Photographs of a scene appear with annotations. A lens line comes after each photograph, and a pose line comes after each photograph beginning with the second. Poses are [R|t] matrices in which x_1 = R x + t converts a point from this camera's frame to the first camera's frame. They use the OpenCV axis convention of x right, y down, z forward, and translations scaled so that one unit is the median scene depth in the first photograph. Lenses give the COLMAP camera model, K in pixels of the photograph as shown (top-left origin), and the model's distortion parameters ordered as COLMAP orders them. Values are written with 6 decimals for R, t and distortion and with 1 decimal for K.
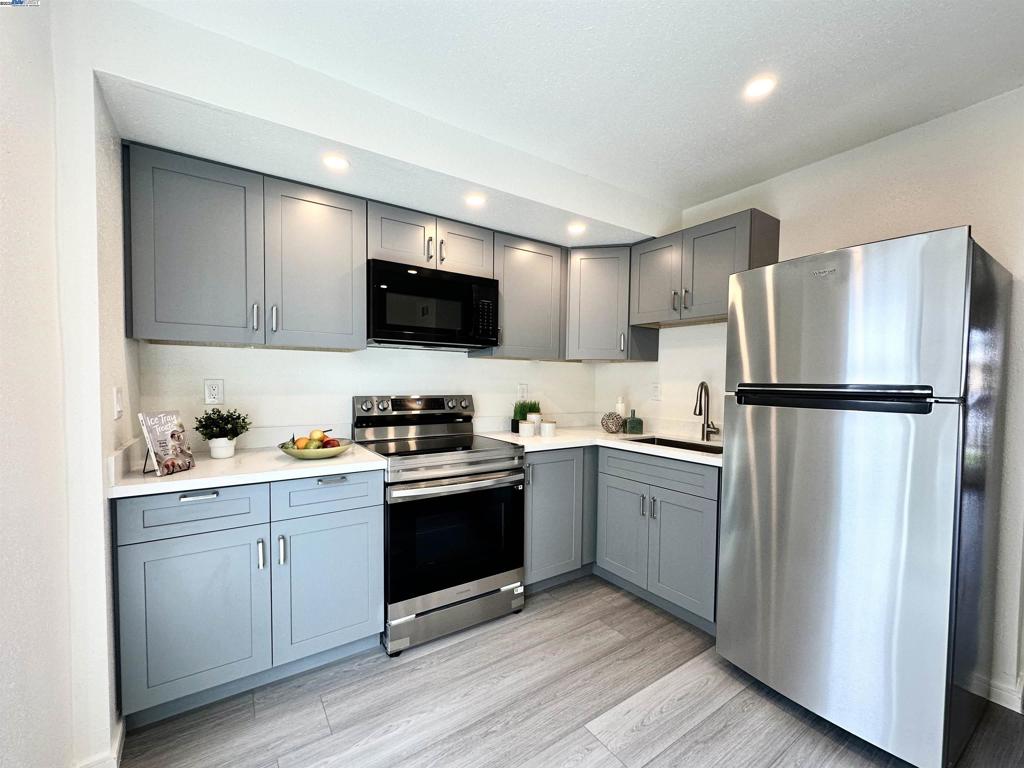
lens RADIAL K [[418.8, 0, 495.1], [0, 418.8, 398.2], [0, 0, 1]] dist [0.000747, 0.000049]
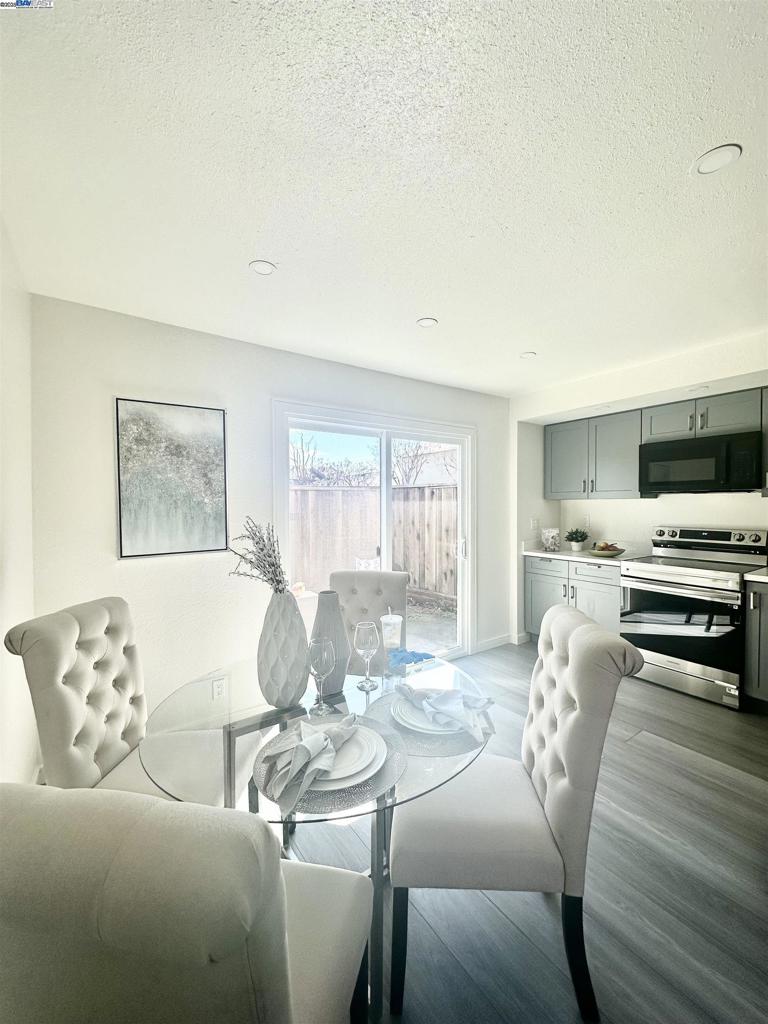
lens RADIAL K [[418.8, 0, 382.5], [0, 418.8, 512.2], [0, 0, 1]] dist [0.000747, 0.000049]
pose [[0.024685, 0.004105, -0.999687, 1.236111], [-0.046837, 0.998898, 0.002945, -0.014824], [0.998597, 0.046750, 0.024850, -0.062065]]
